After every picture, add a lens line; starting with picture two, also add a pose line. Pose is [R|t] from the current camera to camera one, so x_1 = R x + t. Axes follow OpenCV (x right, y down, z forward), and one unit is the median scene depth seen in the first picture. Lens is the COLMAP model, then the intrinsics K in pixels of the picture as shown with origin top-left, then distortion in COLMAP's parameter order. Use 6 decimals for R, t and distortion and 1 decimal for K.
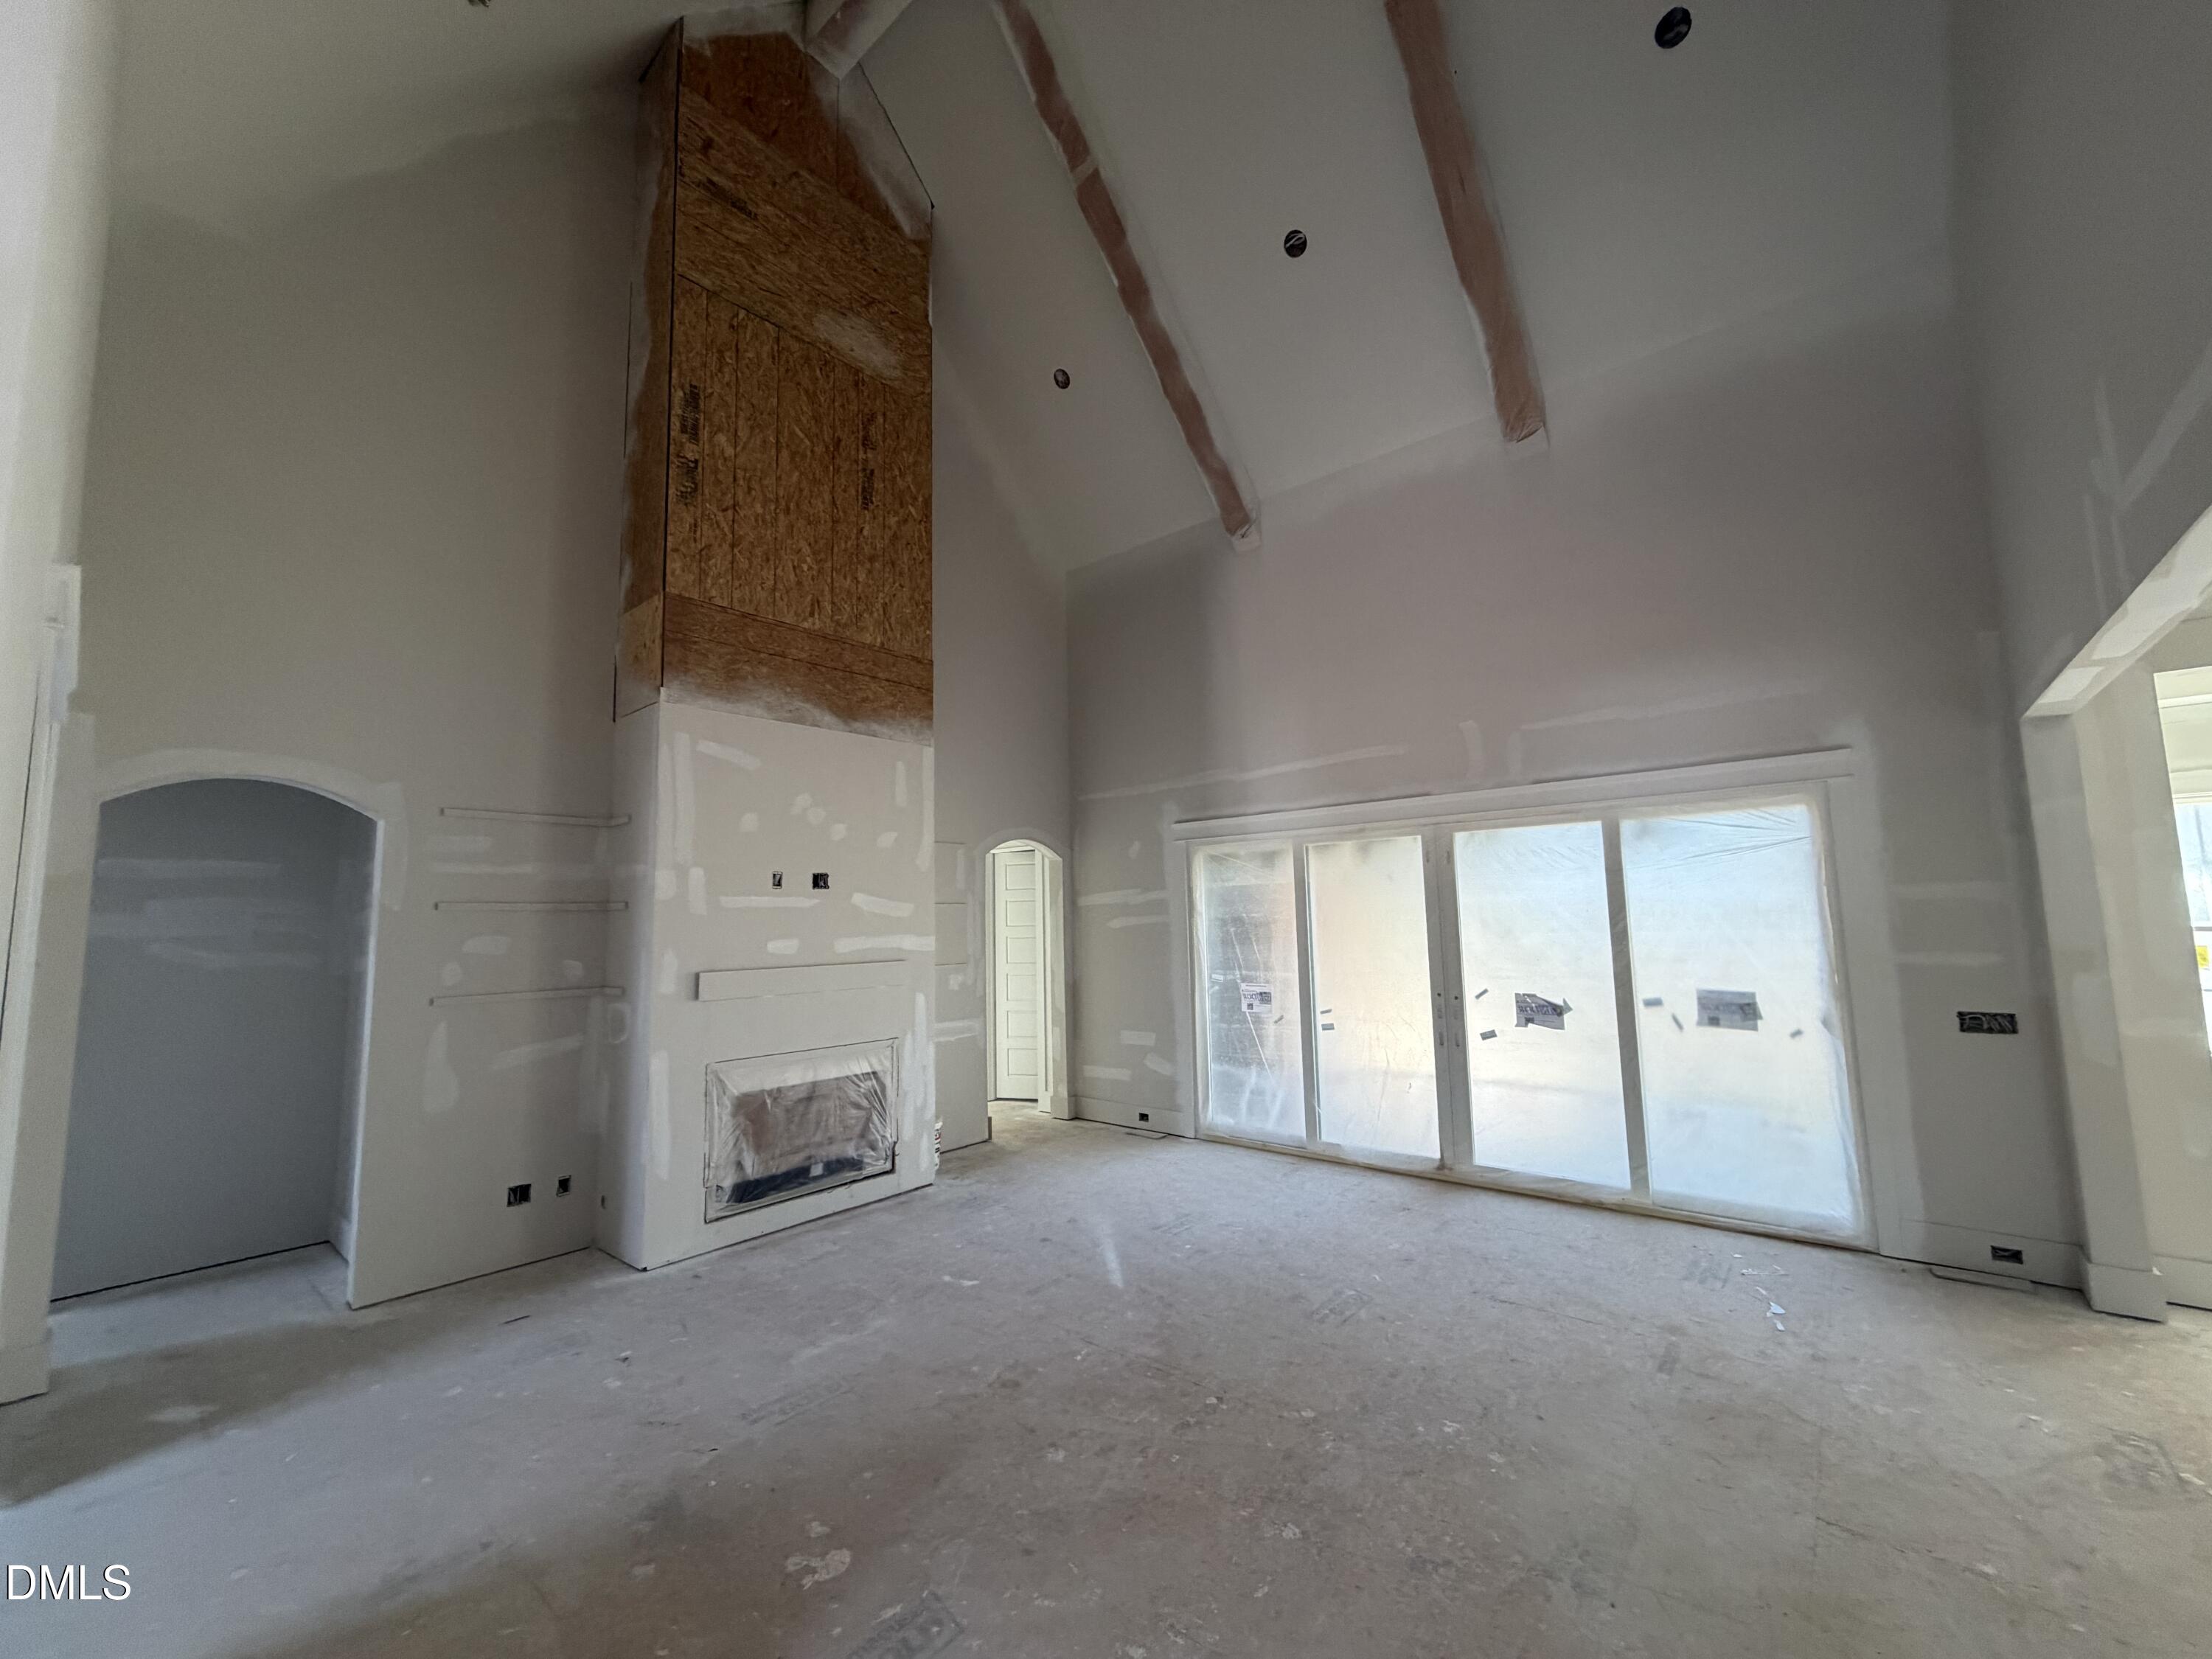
lens RADIAL K [[879.2, 0, 1094.9], [0, 879.2, 829.1], [0, 0, 1]] dist [0.000961, -0.000268]
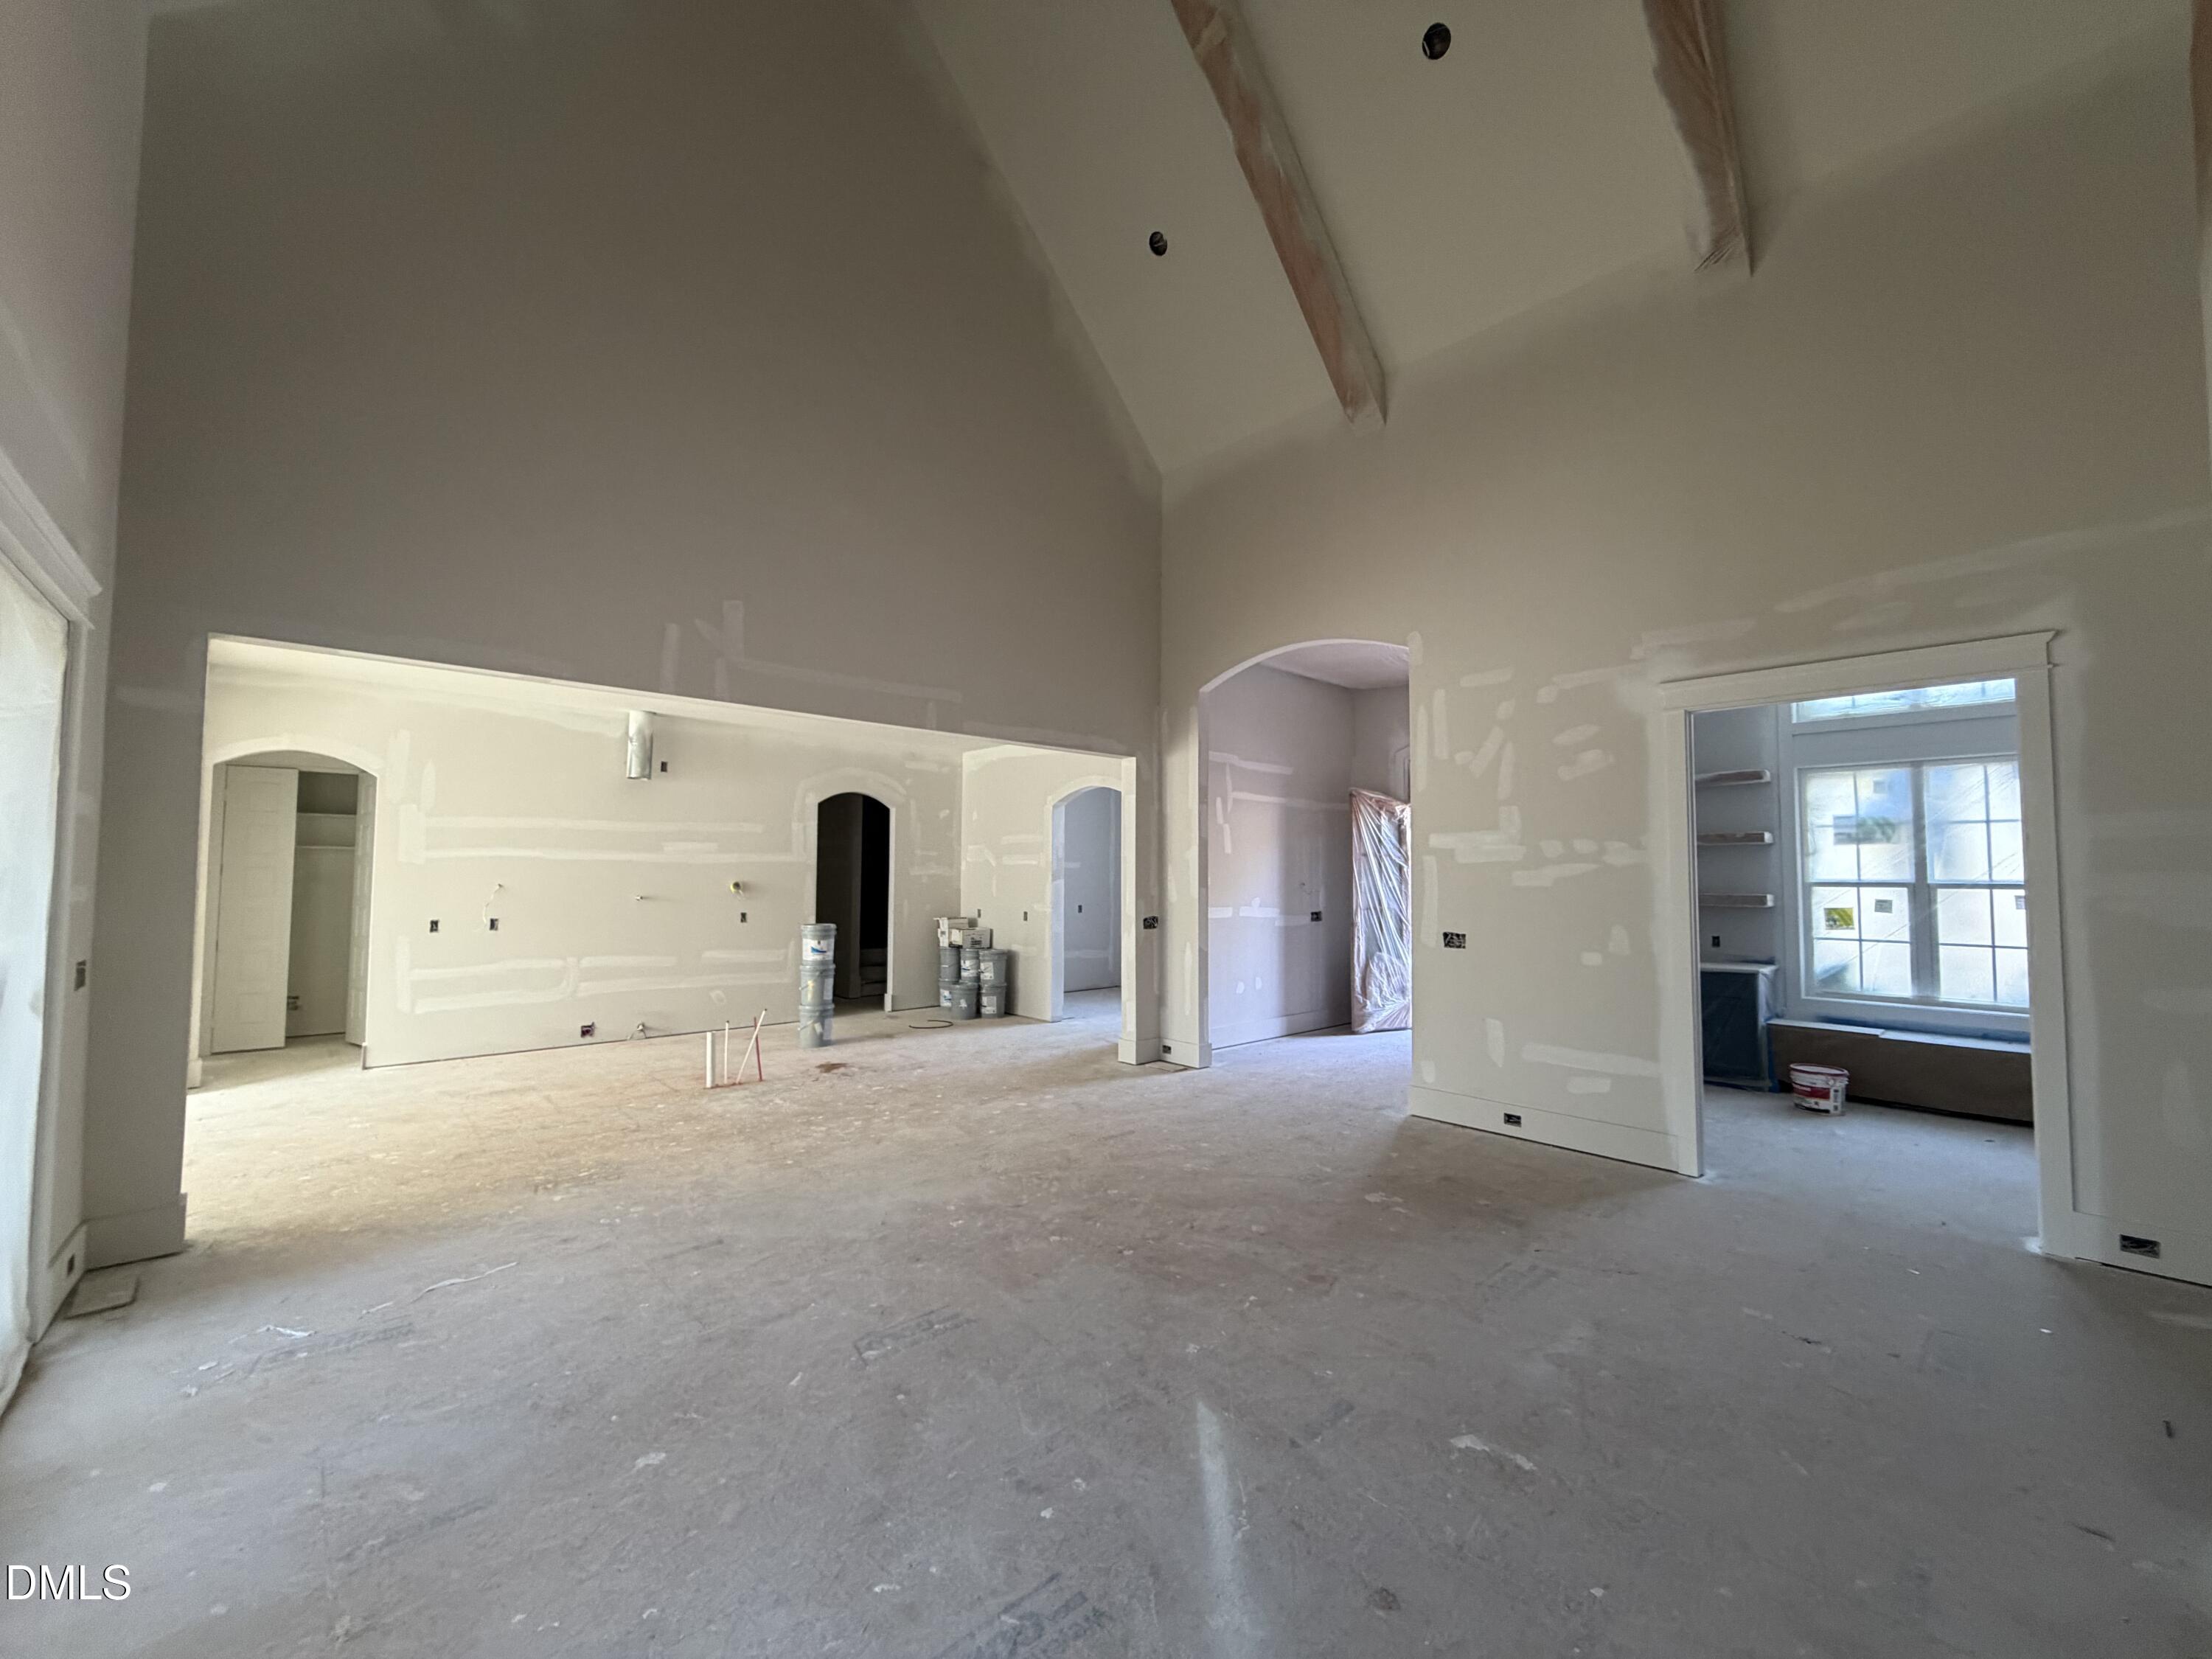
lens RADIAL K [[879.2, 0, 1103.8], [0, 879.2, 829.8], [0, 0, 1]] dist [0.000961, -0.000268]
pose [[-0.993908, 0.020120, 0.108359, 0.029871], [0.002549, 0.987129, -0.159905, 0.290844], [-0.110182, -0.158655, -0.981167, 2.218328]]
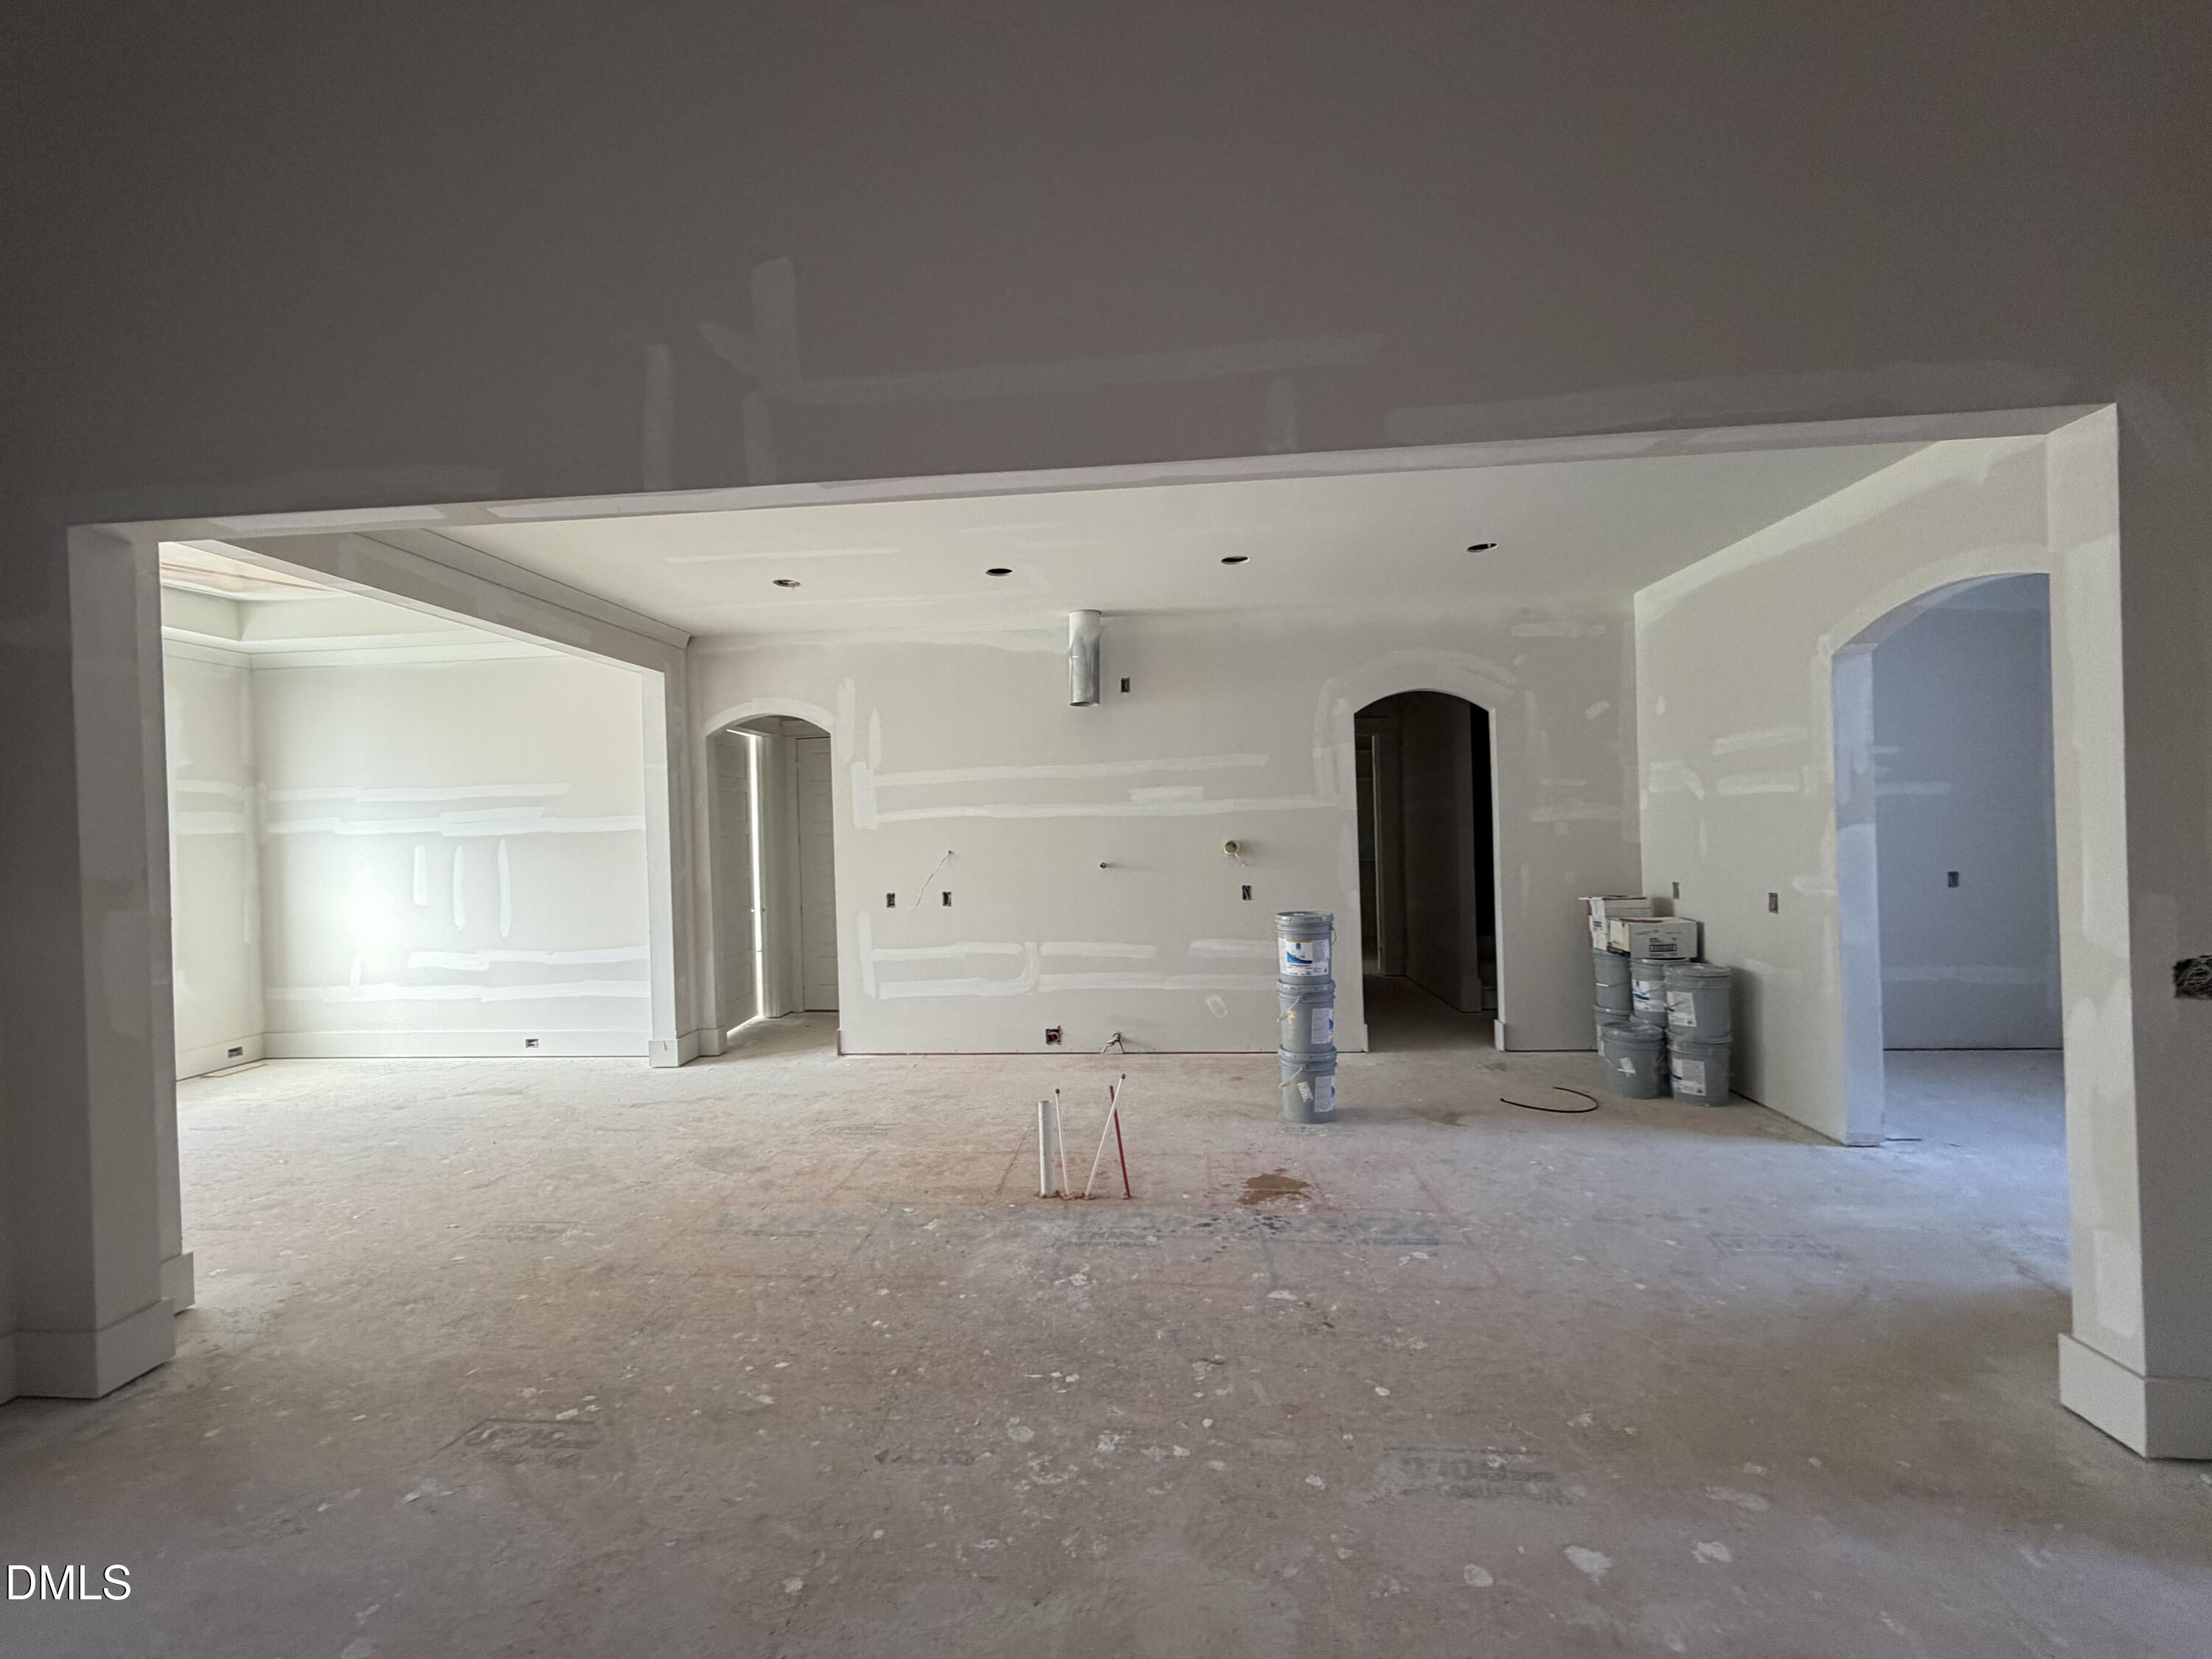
lens RADIAL K [[879.2, 0, 1102.8], [0, 879.2, 828.1], [0, 0, 1]] dist [0.000961, -0.000268]
pose [[-0.590307, 0.034419, 0.806445, 0.119993], [-0.047384, 0.995890, -0.077189, 0.138856], [-0.805787, -0.083778, -0.586250, 0.940990]]
